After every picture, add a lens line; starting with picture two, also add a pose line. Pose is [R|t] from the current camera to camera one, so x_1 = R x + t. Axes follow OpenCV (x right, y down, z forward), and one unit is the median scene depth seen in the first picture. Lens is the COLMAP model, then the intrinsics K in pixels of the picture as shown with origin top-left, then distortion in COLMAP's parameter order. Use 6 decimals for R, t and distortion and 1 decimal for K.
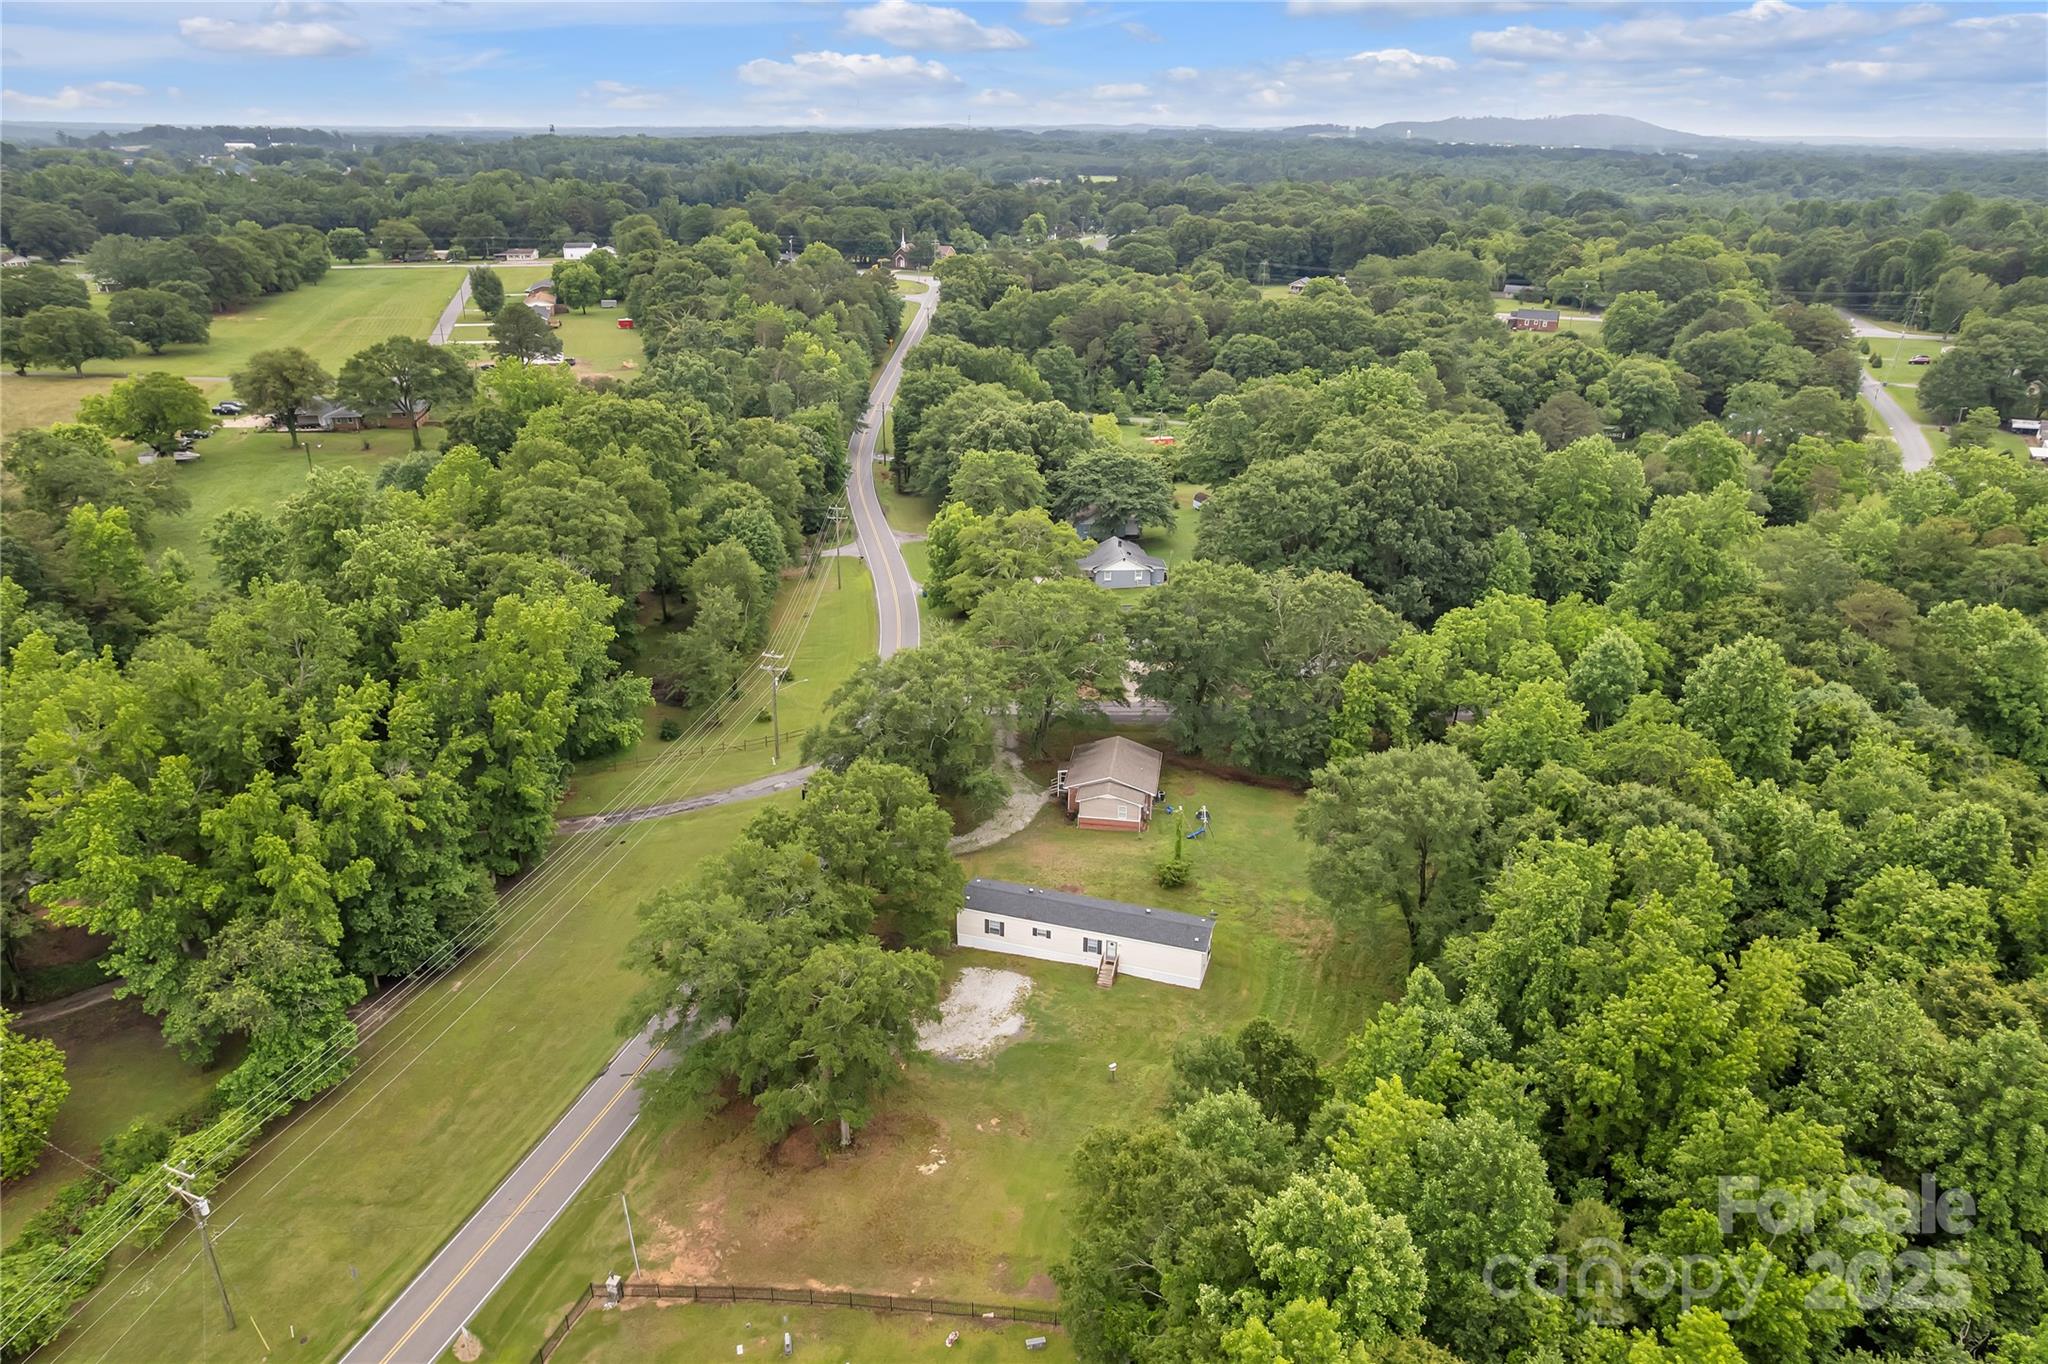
lens RADIAL K [[1340.8, 0, 1021.3], [0, 1340.8, 689.8], [0, 0, 1]] dist [-0.025799, 0.009673]
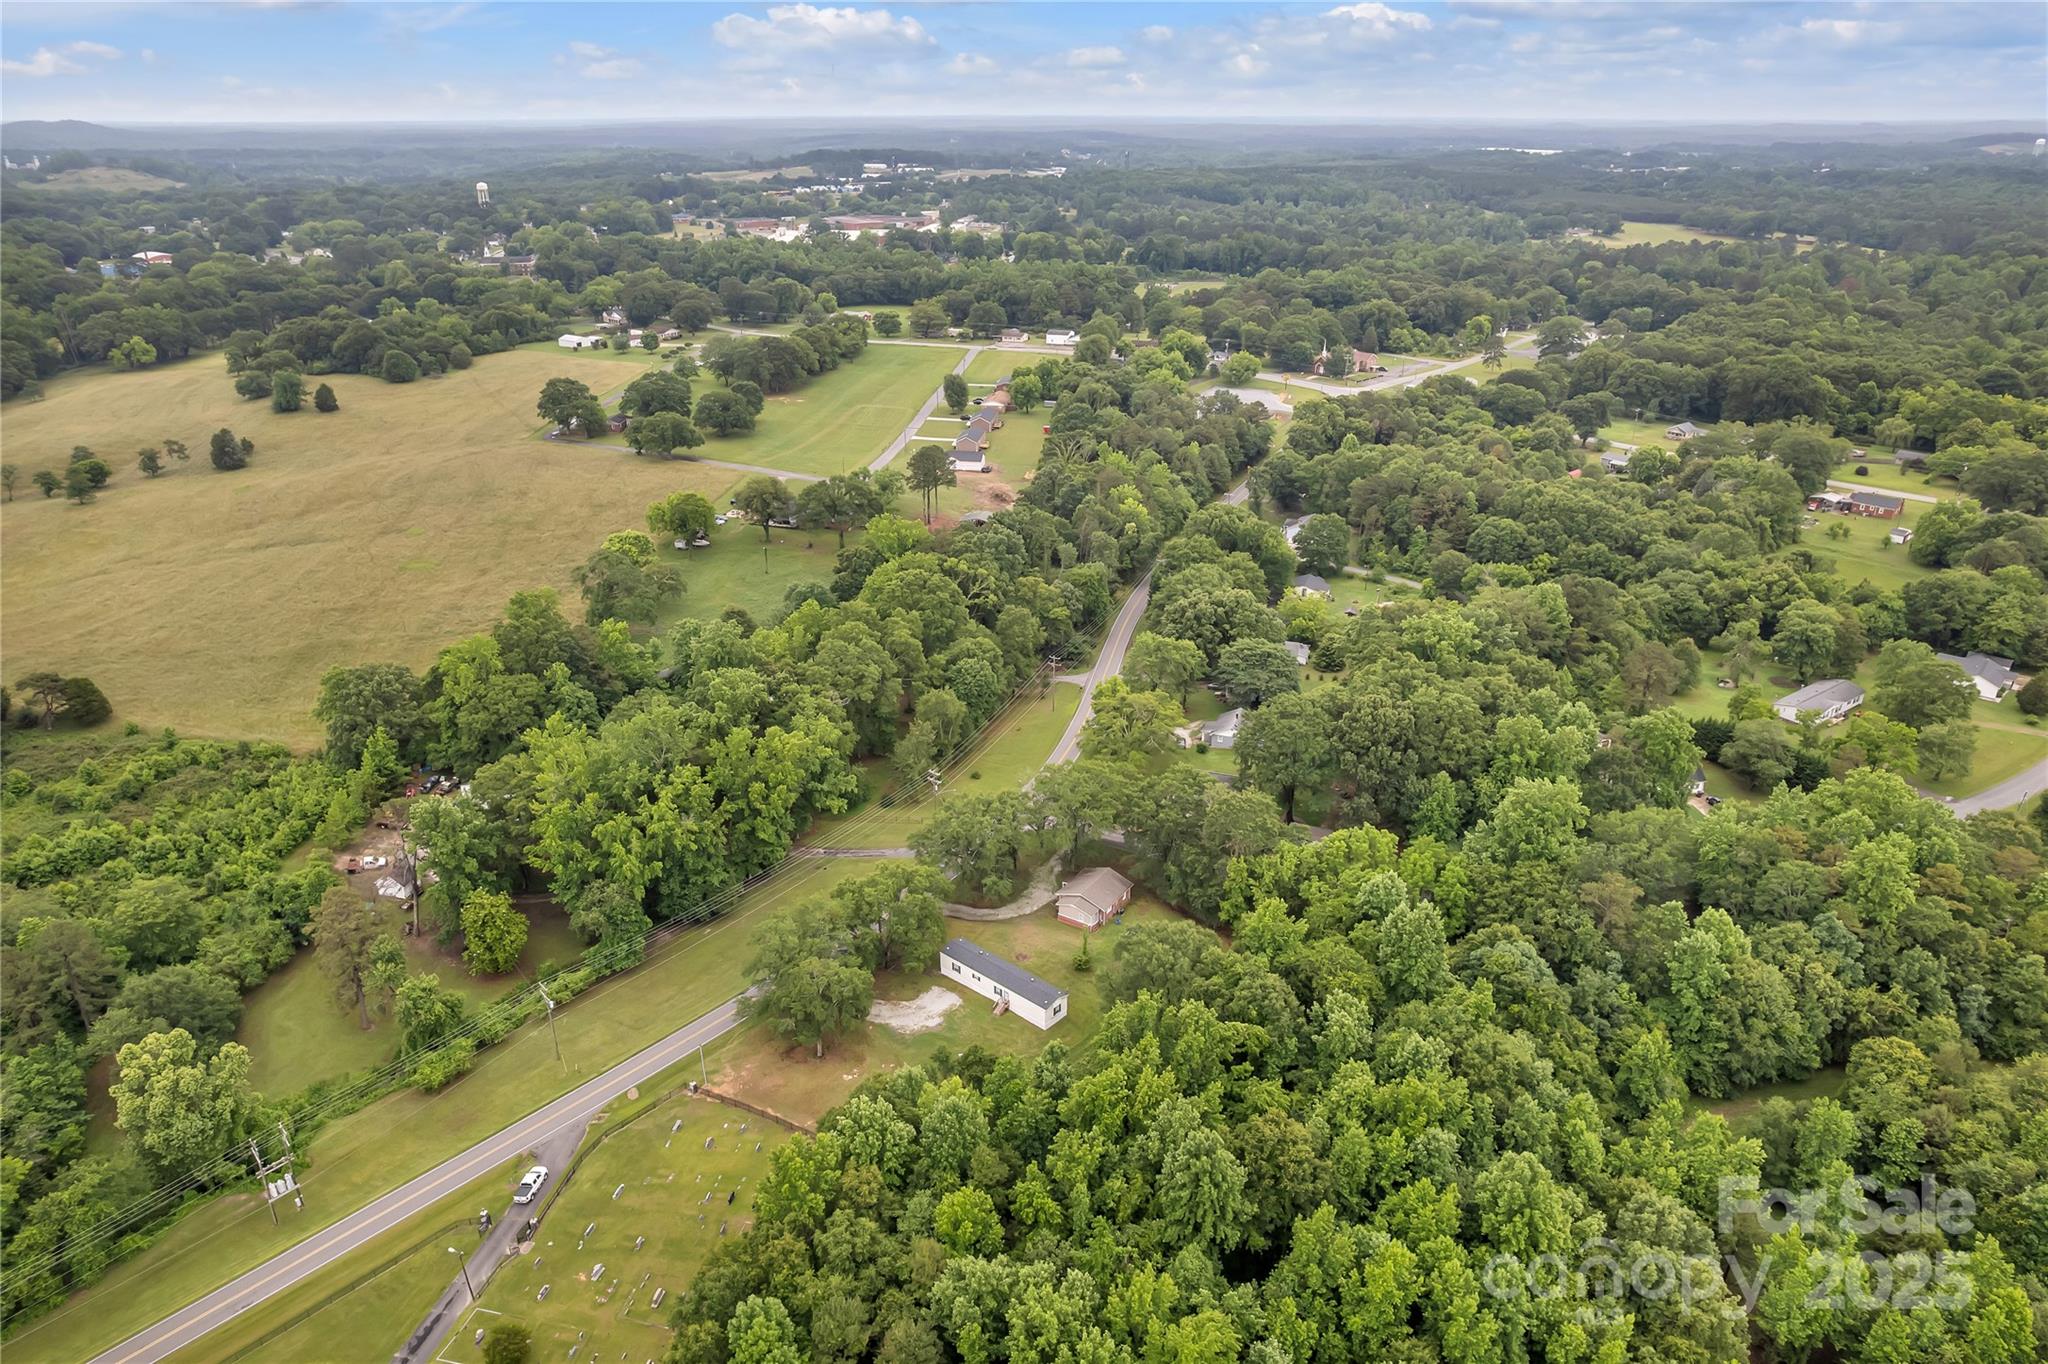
lens RADIAL K [[1340.8, 0, 1024.3], [0, 1340.8, 672.4], [0, 0, 1]] dist [-0.025799, 0.009673]
pose [[0.916739, 0.155879, -0.367820, 0.676754], [-0.157325, 0.987198, 0.026255, -0.280429], [0.367204, 0.033798, 0.929526, -0.659110]]
